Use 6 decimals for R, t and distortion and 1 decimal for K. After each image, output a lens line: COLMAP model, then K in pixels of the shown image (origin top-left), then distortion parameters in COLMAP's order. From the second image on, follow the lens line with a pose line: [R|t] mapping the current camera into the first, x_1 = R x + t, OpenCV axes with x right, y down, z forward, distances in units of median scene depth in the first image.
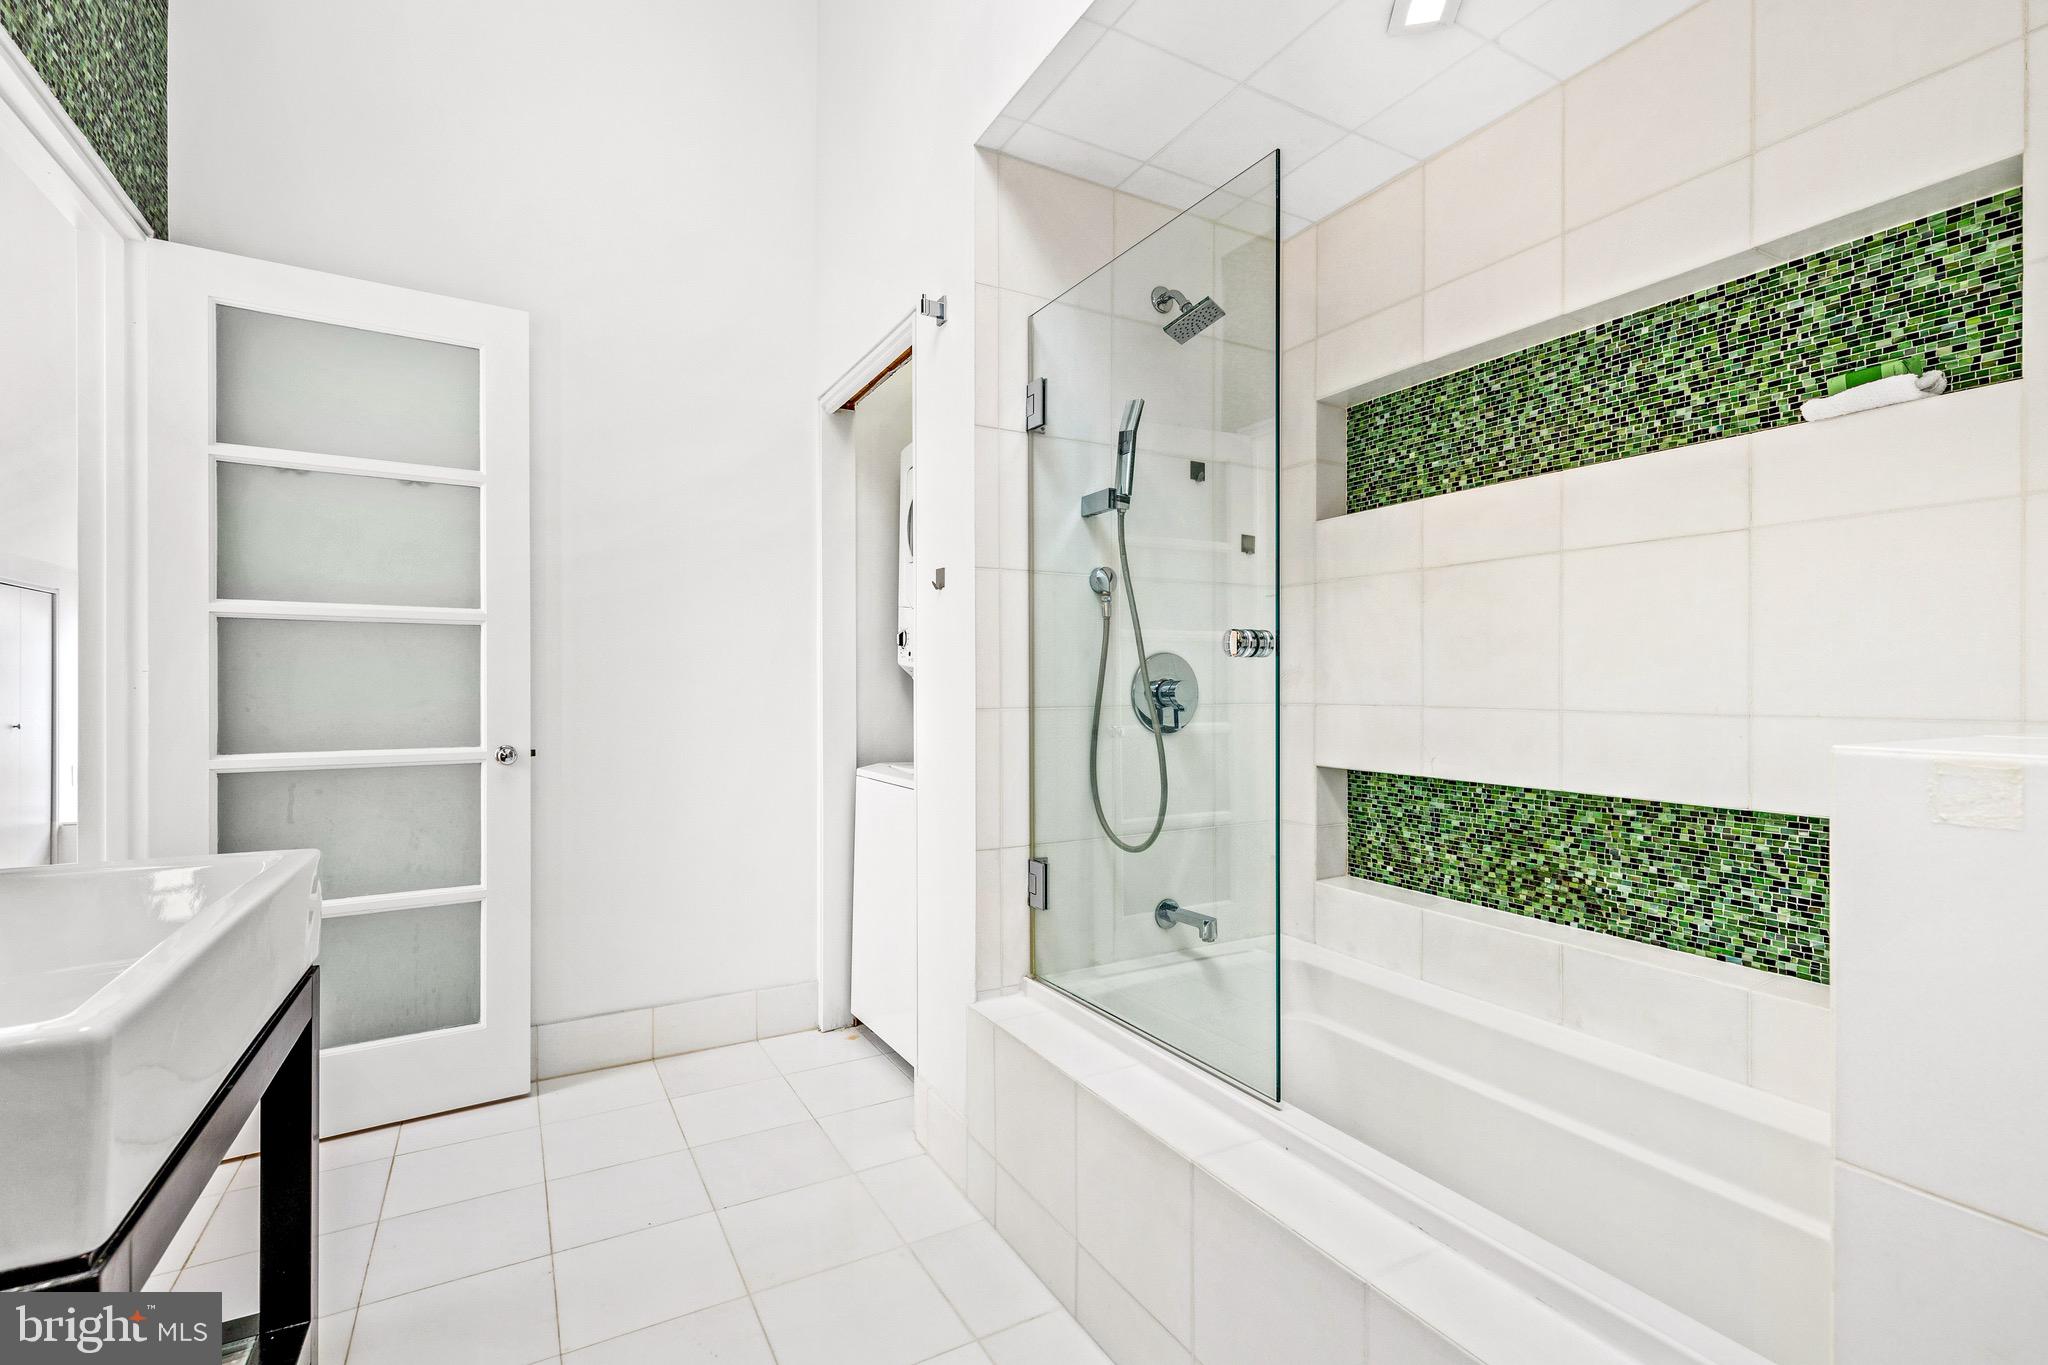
lens RADIAL K [[916.8, 0, 1015.6], [0, 916.8, 683.2], [0, 0, 1]] dist [0.002970, 0.000229]
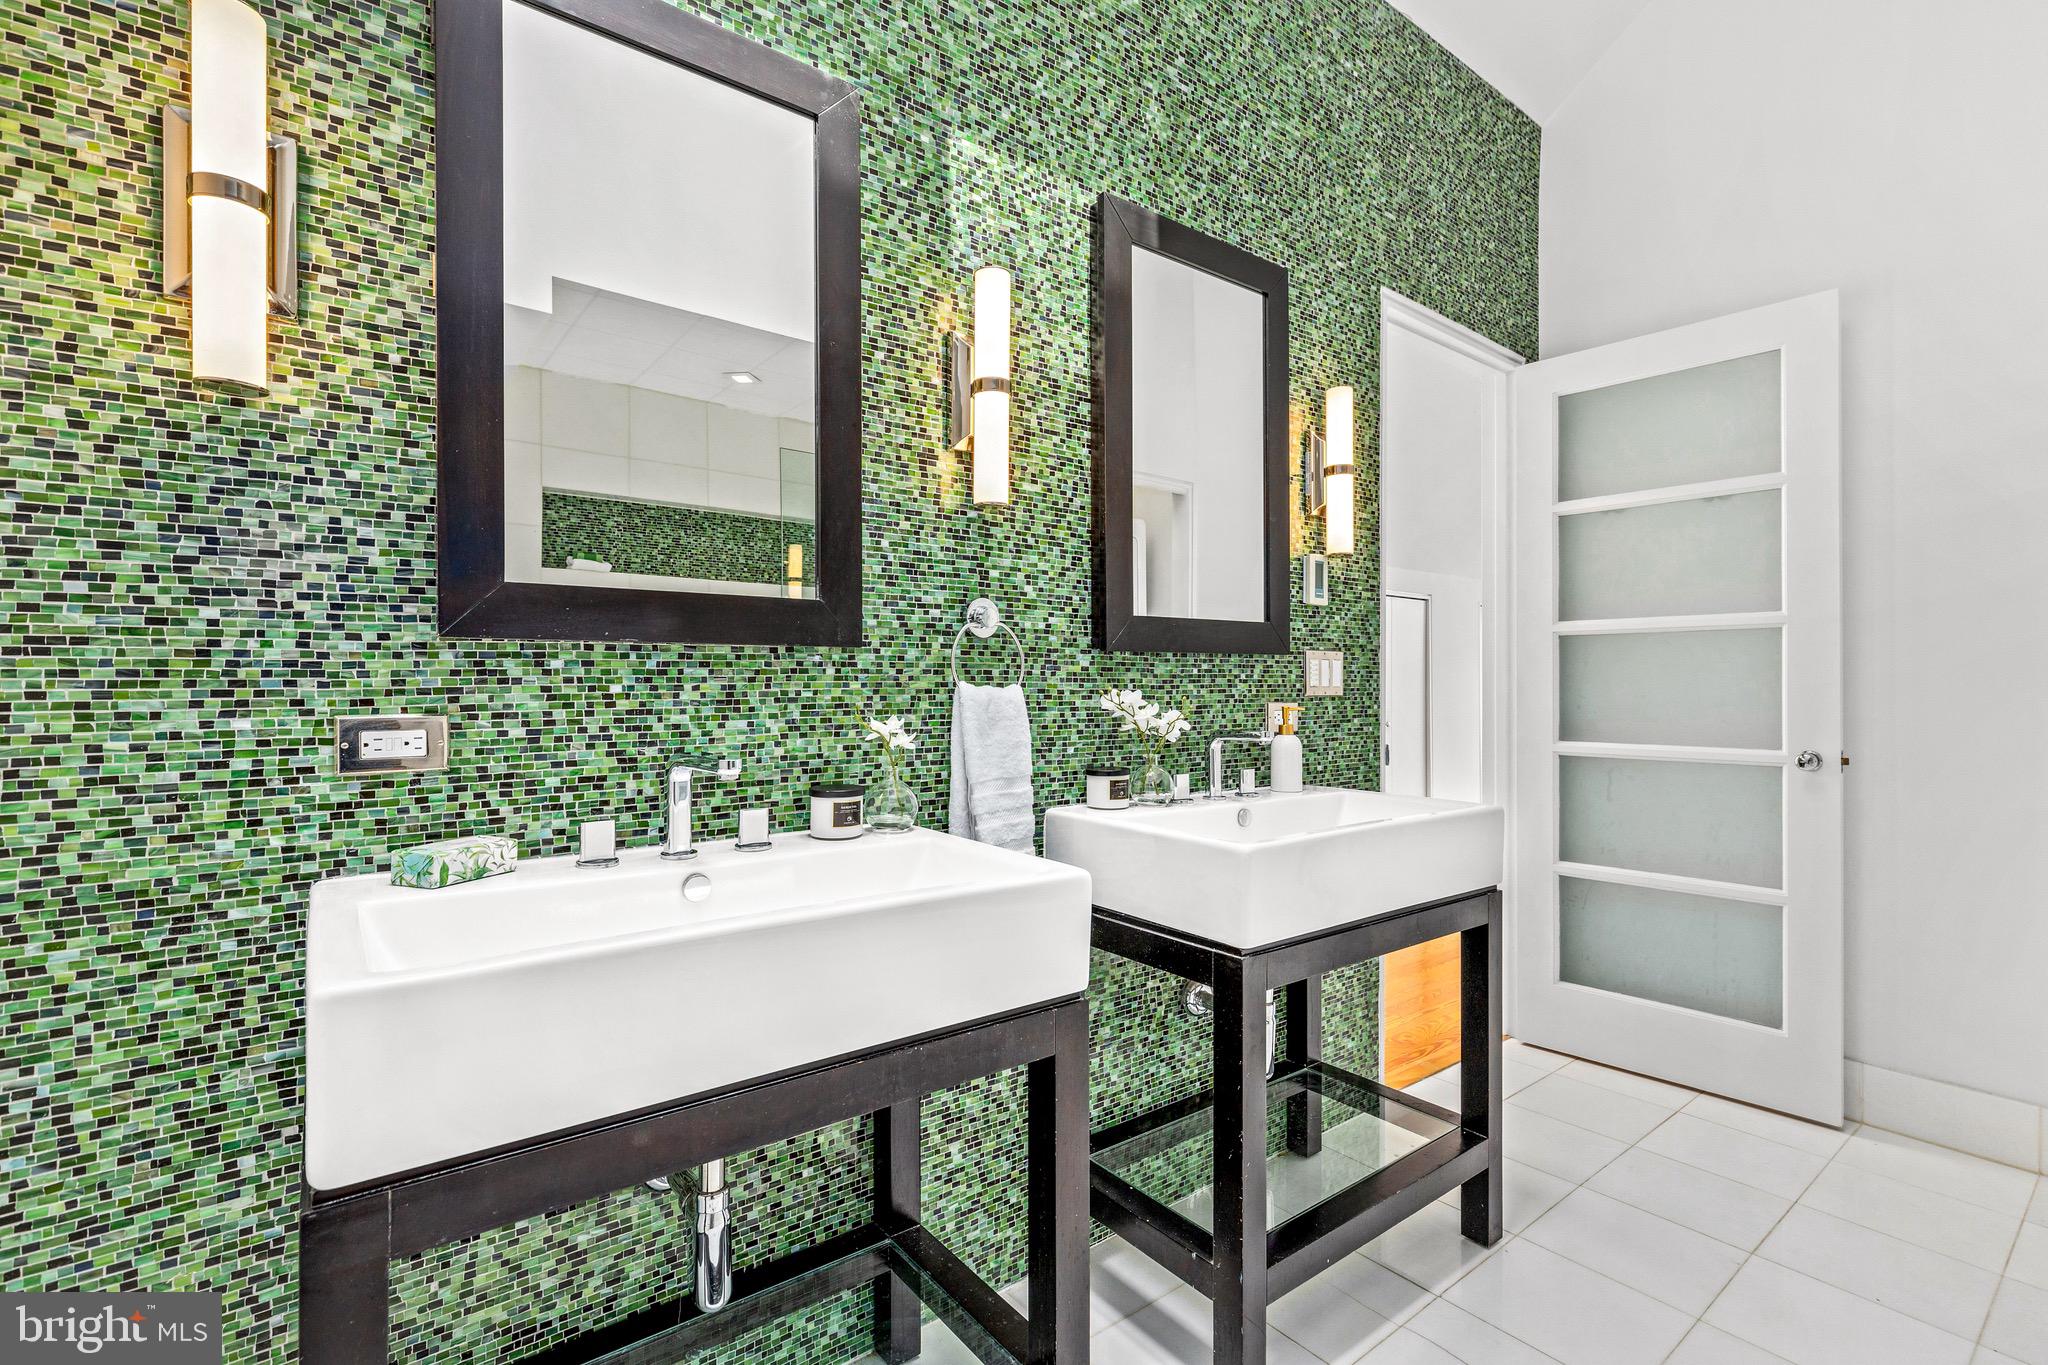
lens RADIAL K [[916.8, 0, 1015.6], [0, 916.8, 683.2], [0, 0, 1]] dist [0.002970, 0.000229]
pose [[0.140014, -0.006180, -0.990130, 0.281816], [0.002710, 0.999979, -0.005858, 0.000651], [0.990146, -0.001863, 0.140028, 0.045456]]
